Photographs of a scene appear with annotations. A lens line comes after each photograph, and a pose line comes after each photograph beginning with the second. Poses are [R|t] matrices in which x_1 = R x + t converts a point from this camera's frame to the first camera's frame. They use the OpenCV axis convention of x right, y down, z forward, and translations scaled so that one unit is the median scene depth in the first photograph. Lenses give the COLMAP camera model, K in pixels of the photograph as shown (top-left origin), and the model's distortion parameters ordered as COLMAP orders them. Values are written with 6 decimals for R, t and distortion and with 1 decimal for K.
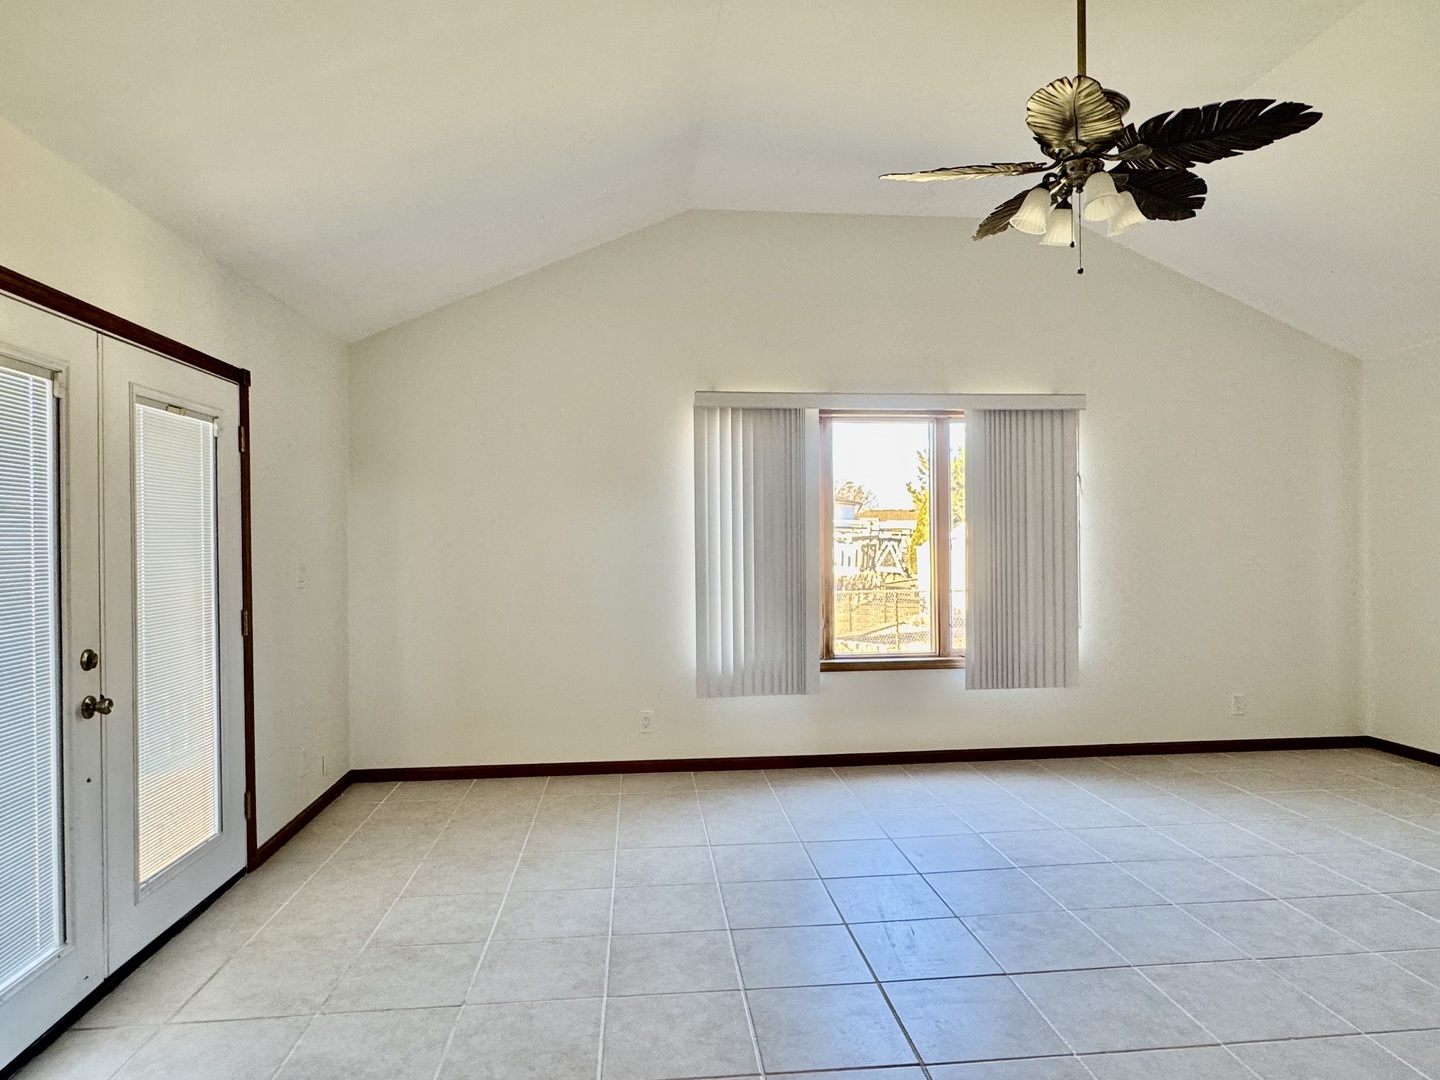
lens RADIAL K [[878.7, 0, 679.9], [0, 878.7, 560.7], [0, 0, 1]] dist [-0.007477, 0.001098]
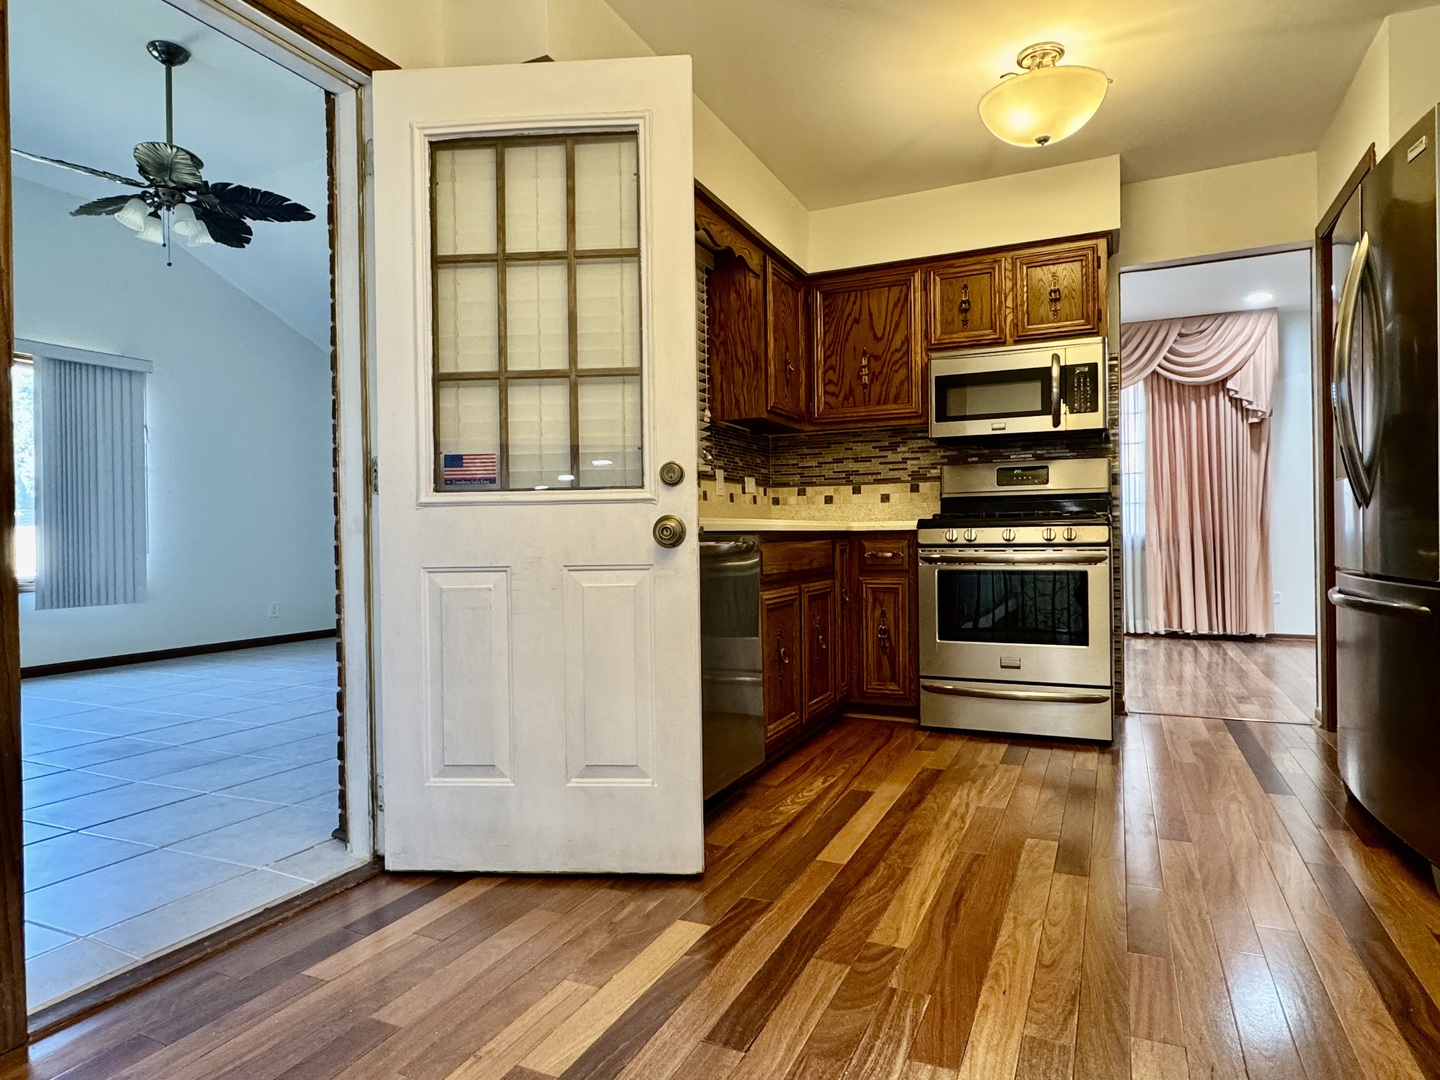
lens RADIAL K [[878.7, 0, 727.8], [0, 878.7, 522.6], [0, 0, 1]] dist [-0.007477, 0.001098]
pose [[0.501936, 0.017841, 0.864721, -0.330601], [0.024280, 0.999103, -0.034707, 0.174037], [-0.864564, 0.038417, 0.501052, -0.521970]]
